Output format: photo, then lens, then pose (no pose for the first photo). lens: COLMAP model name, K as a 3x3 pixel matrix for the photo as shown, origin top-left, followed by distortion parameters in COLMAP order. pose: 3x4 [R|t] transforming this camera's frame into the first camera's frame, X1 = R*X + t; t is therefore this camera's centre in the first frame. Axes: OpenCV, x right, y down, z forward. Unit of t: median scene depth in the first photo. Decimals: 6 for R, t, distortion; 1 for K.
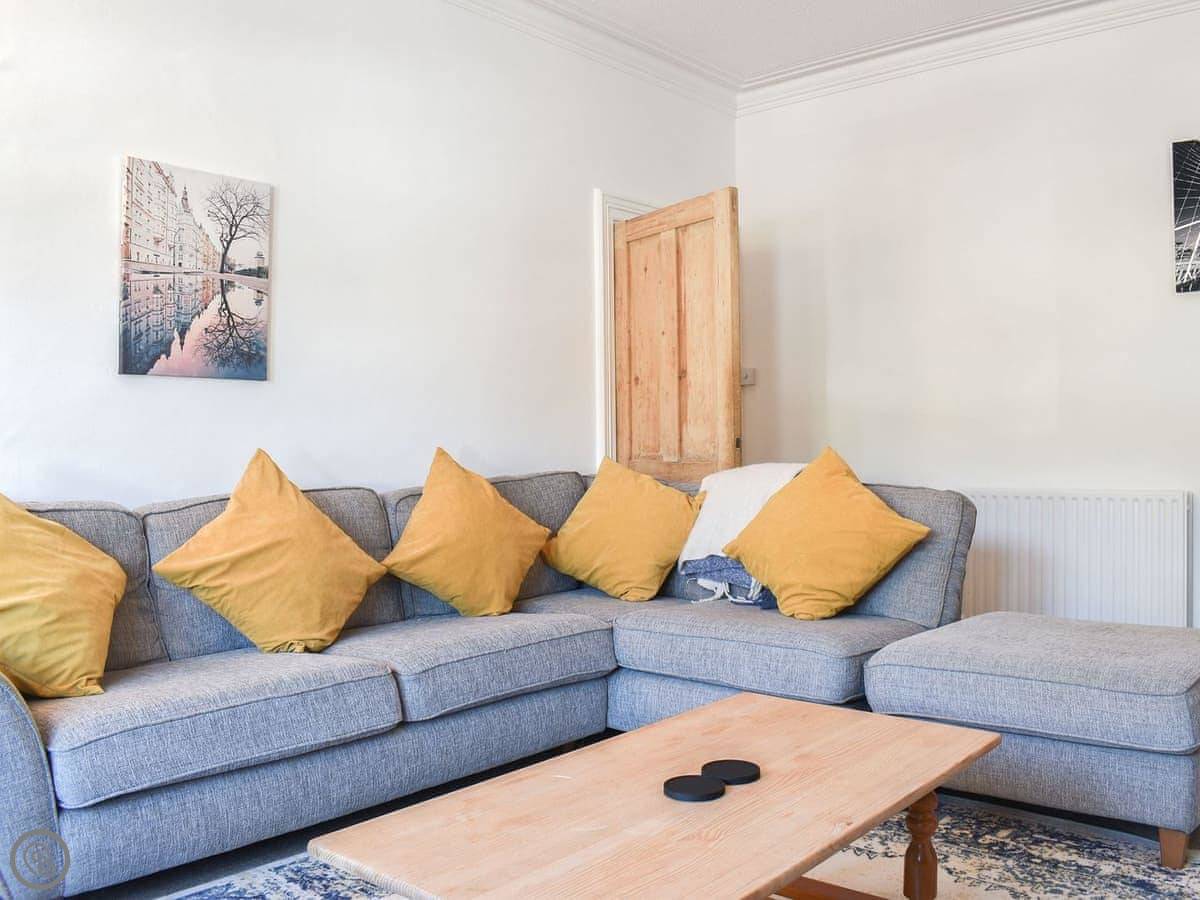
lens RADIAL K [[1067.1, 0, 607.3], [0, 1067.1, 445.5], [0, 0, 1]] dist [-0.081425, 0.019454]
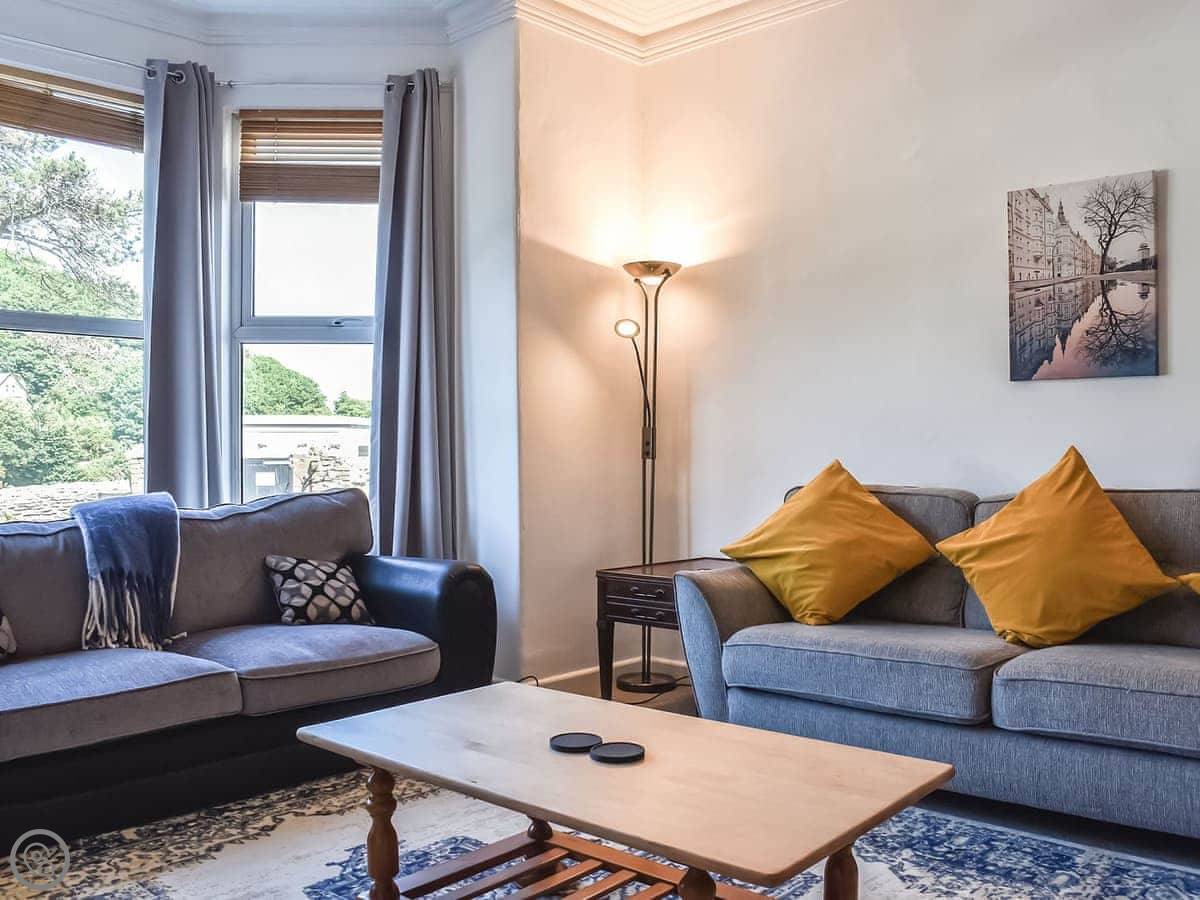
lens RADIAL K [[1067.1, 0, 607.3], [0, 1067.1, 445.5], [0, 0, 1]] dist [-0.081425, 0.019454]
pose [[-0.026833, 0.016842, -0.999498, 0.677225], [0.015535, 0.999744, 0.016429, -0.021781], [0.999519, -0.015087, -0.027088, 0.553876]]
